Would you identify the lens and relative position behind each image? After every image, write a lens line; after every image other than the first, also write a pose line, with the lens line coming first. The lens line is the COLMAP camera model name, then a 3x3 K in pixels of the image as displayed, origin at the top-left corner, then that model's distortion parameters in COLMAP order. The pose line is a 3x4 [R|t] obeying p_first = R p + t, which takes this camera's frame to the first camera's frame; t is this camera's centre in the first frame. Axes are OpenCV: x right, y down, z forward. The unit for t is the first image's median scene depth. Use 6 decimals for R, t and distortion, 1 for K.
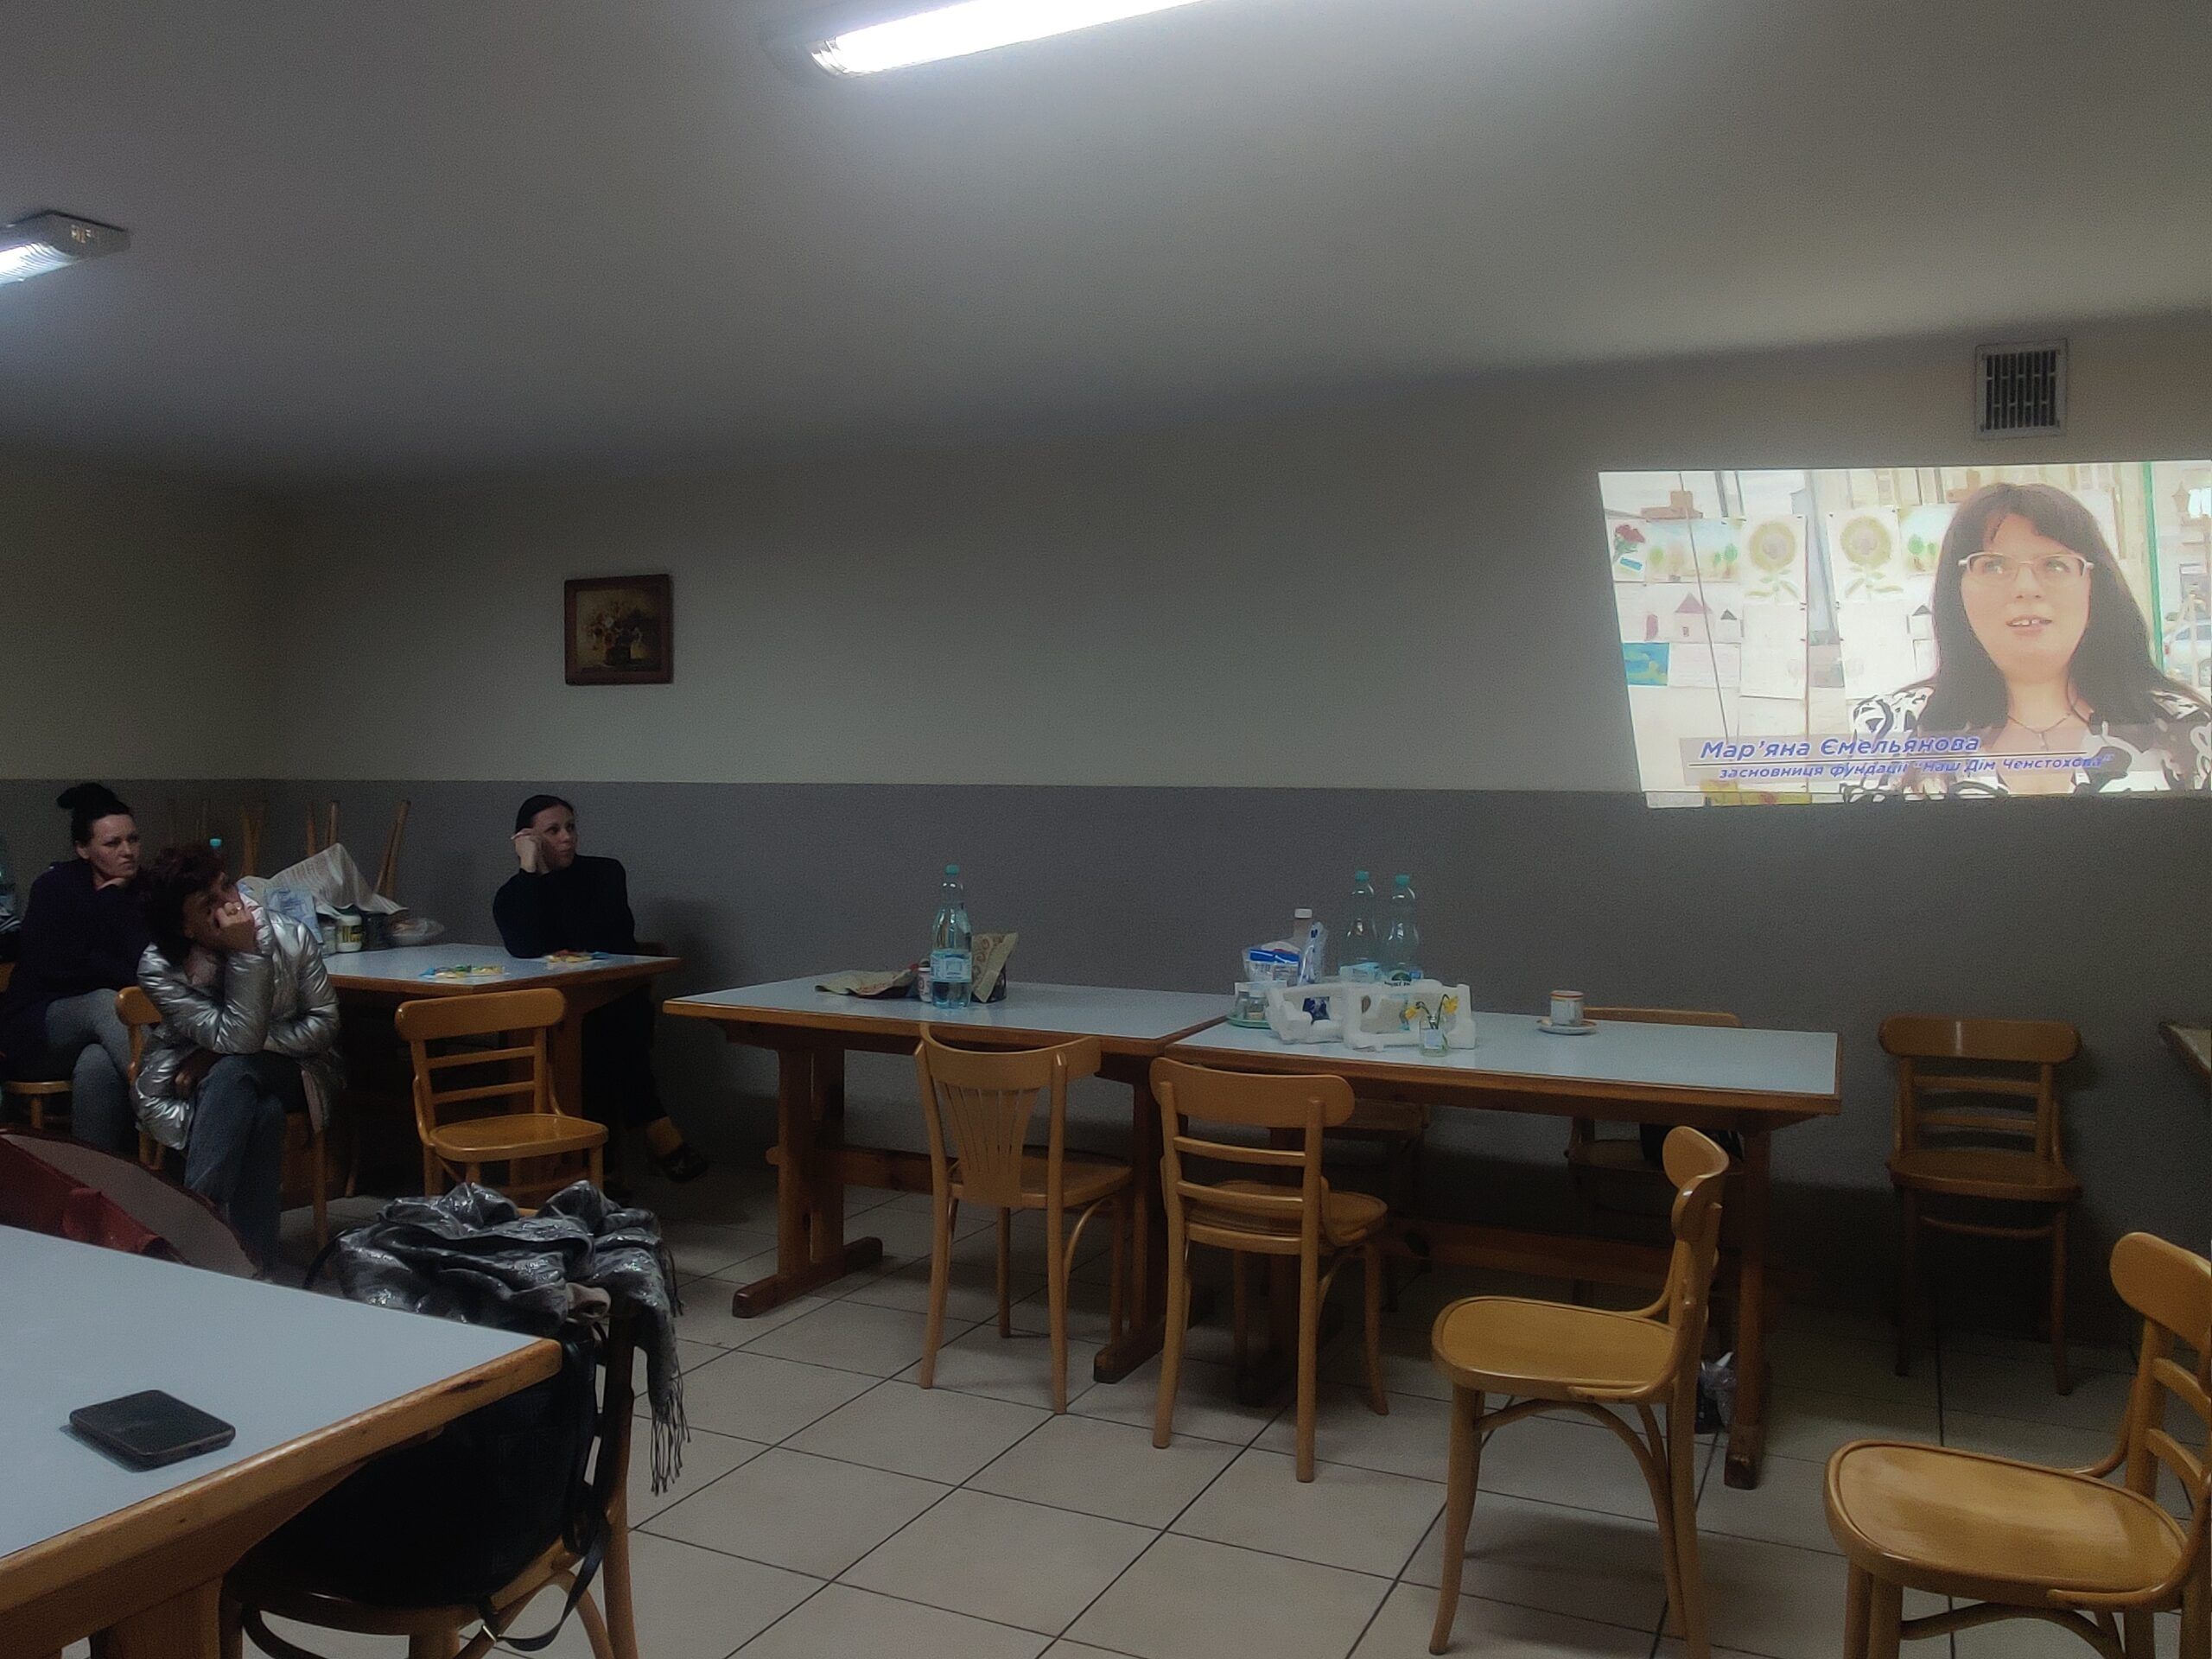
lens RADIAL K [[1700.4, 0, 1106.0], [0, 1700.4, 829.5], [0, 0, 1]] dist [-0.024990, 0.000597]
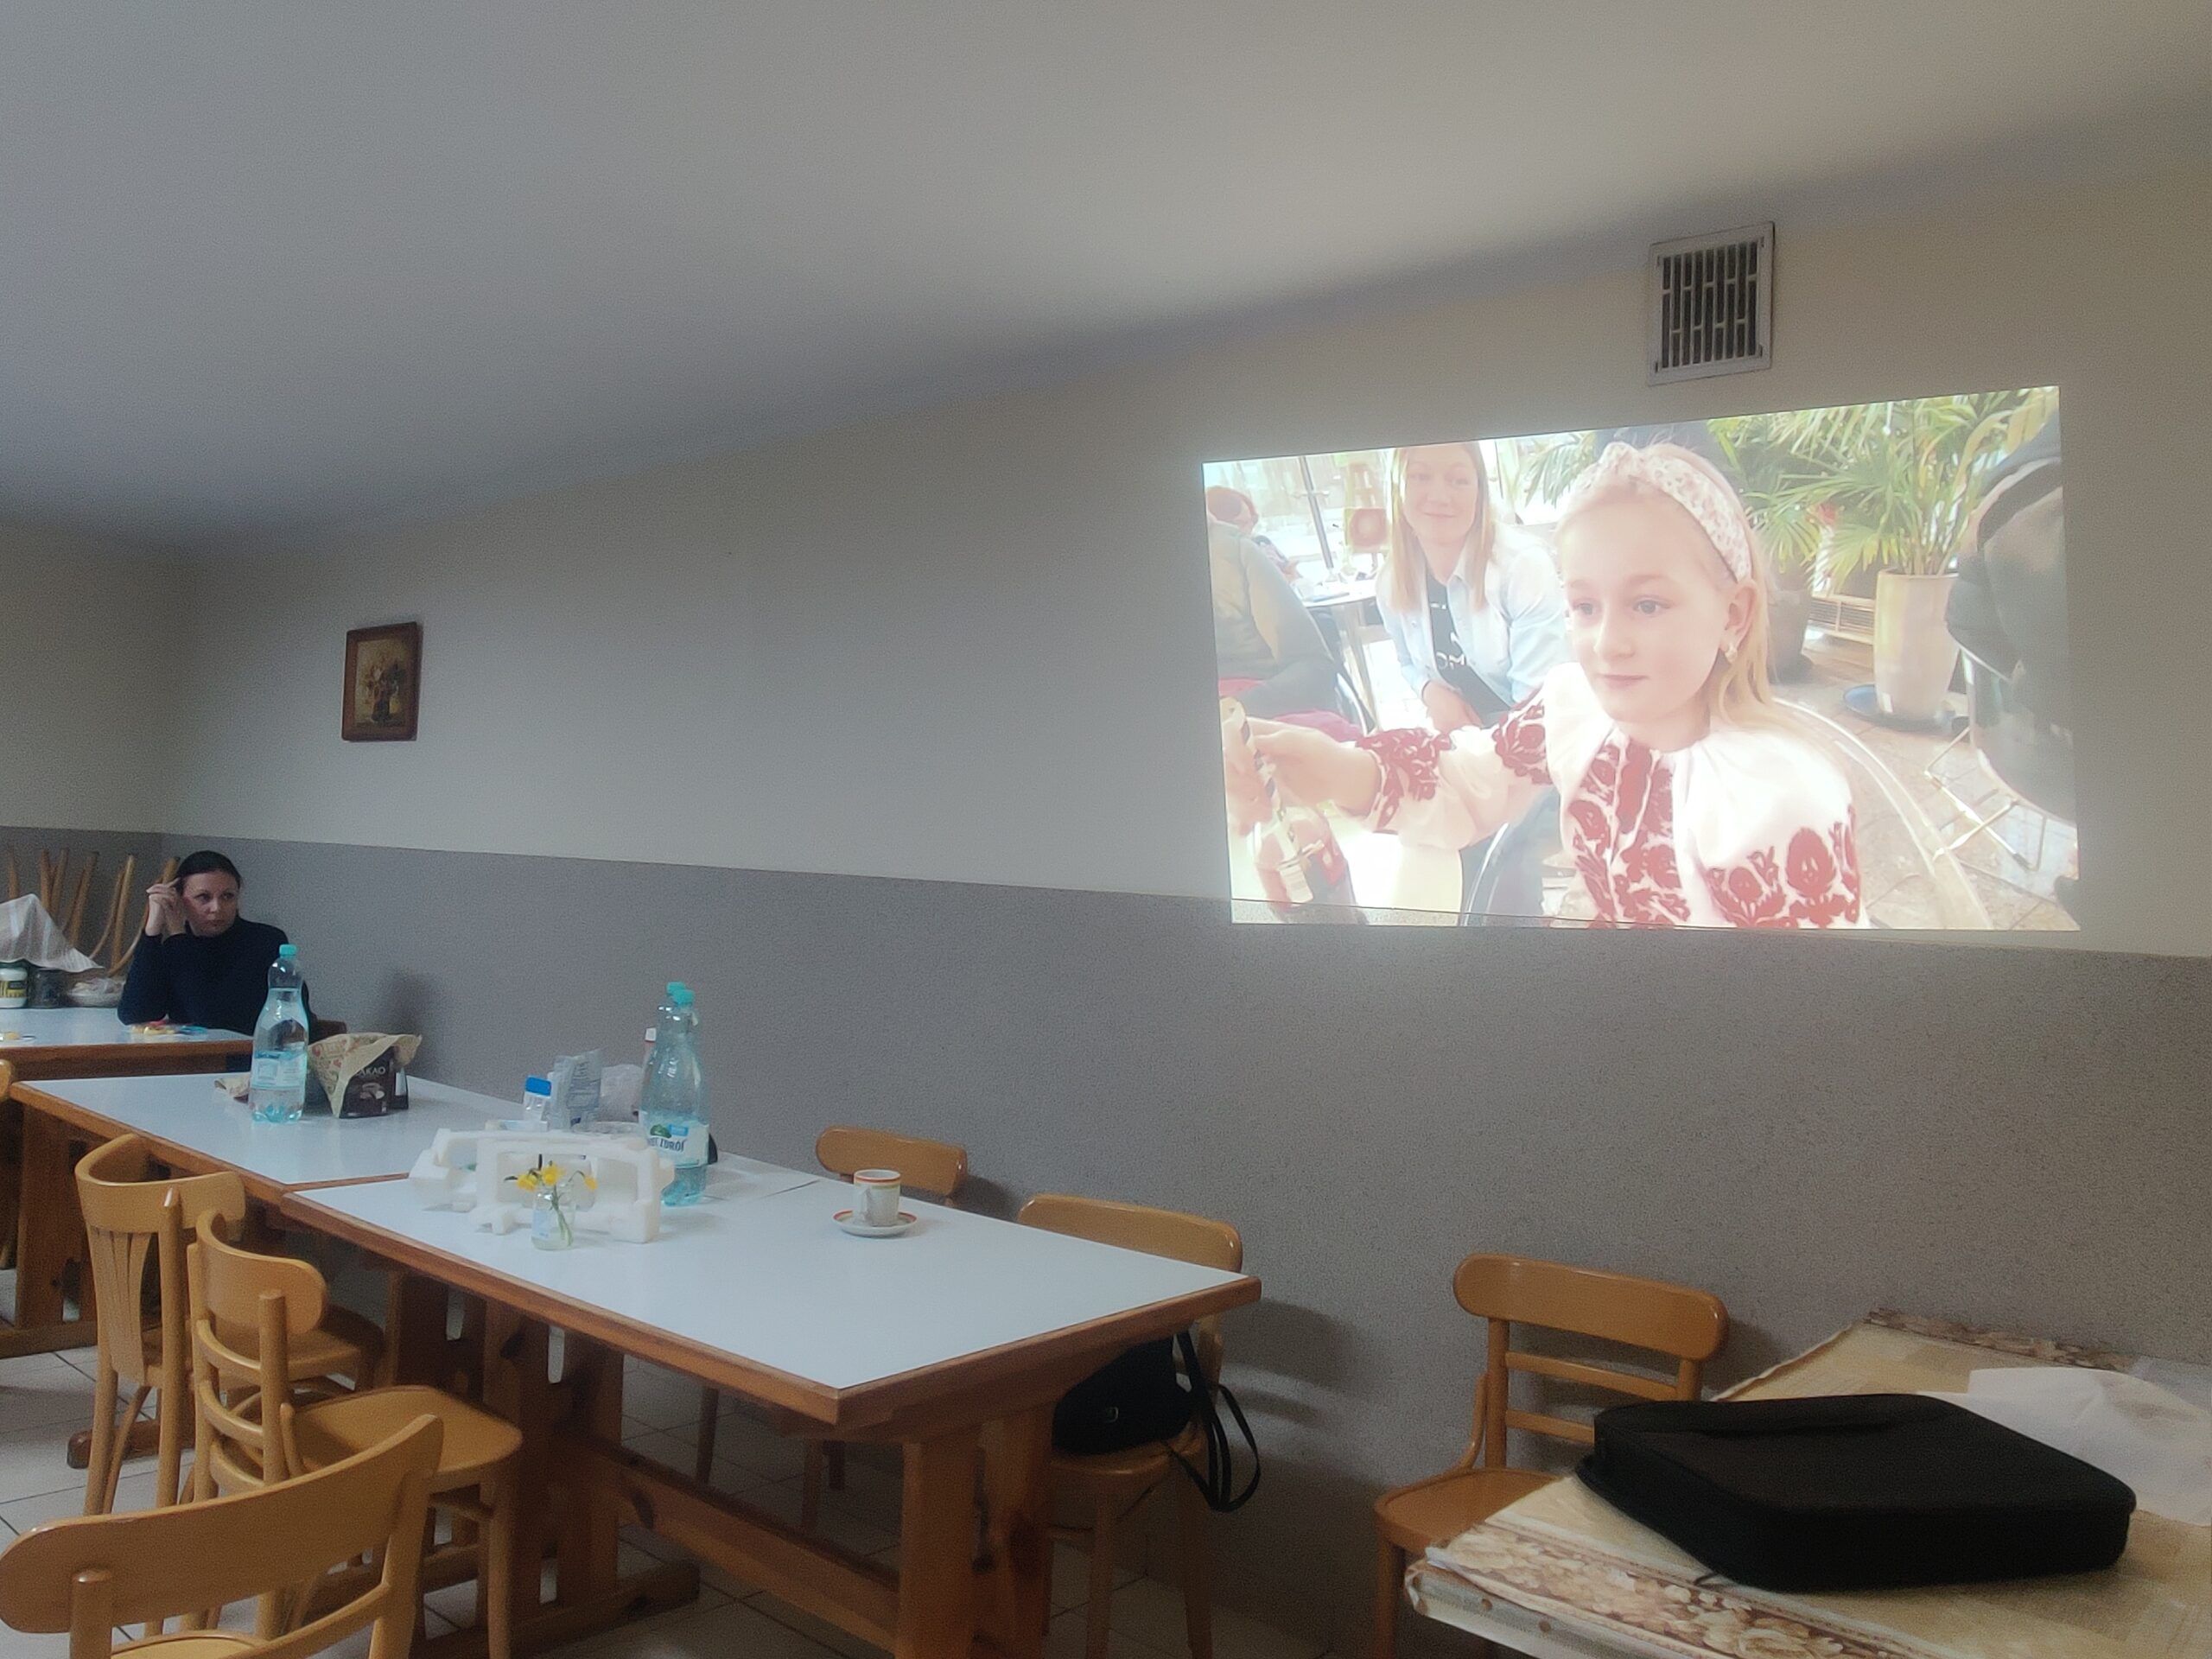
lens RADIAL K [[1707.1, 0, 1092.3], [0, 1707.1, 828.9], [0, 0, 1]] dist [-0.035483, -0.004719]
pose [[0.960488, 0.034386, -0.276188, 0.445206], [-0.051232, 0.997225, -0.054008, -0.009509], [0.273565, 0.066024, 0.959585, 0.282533]]
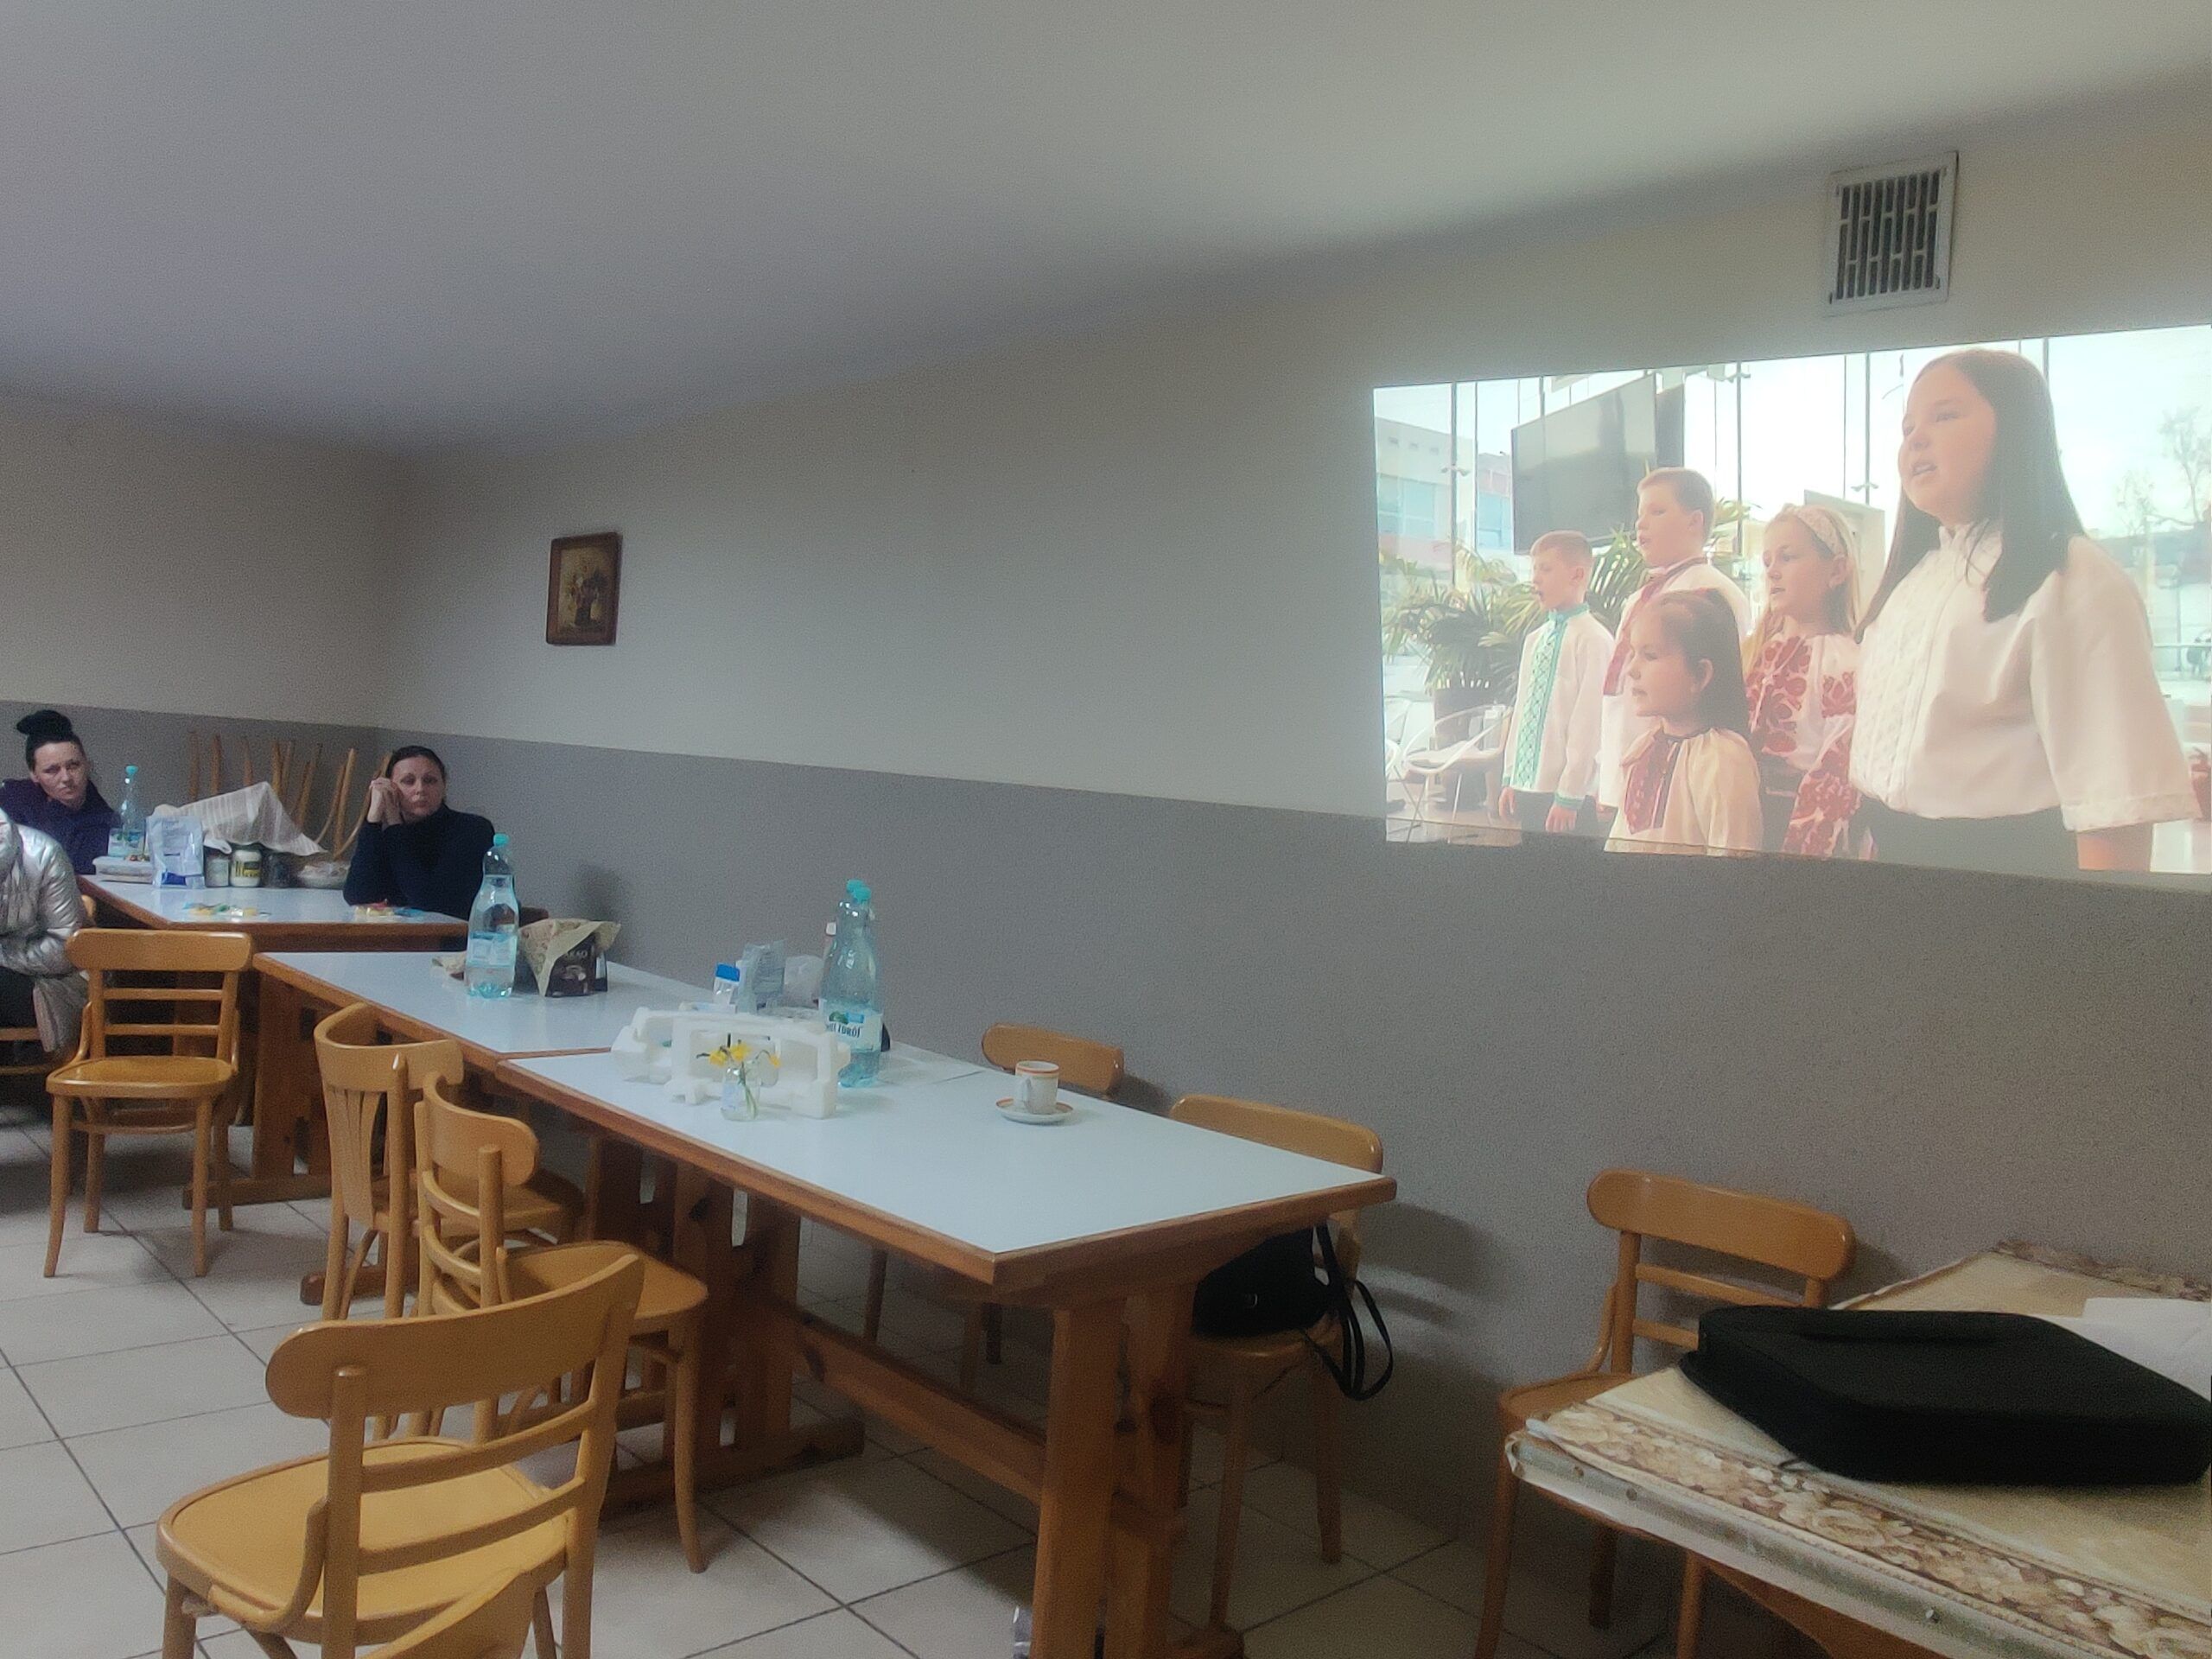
lens RADIAL K [[1711.6, 0, 1089.6], [0, 1711.6, 823.6], [0, 0, 1]] dist [-0.029847, -0.010981]
pose [[0.925742, 0.075807, -0.370479, 0.459041], [-0.081738, 0.996654, -0.000312, -0.008711], [0.369216, 0.030572, 0.928841, 0.255578]]
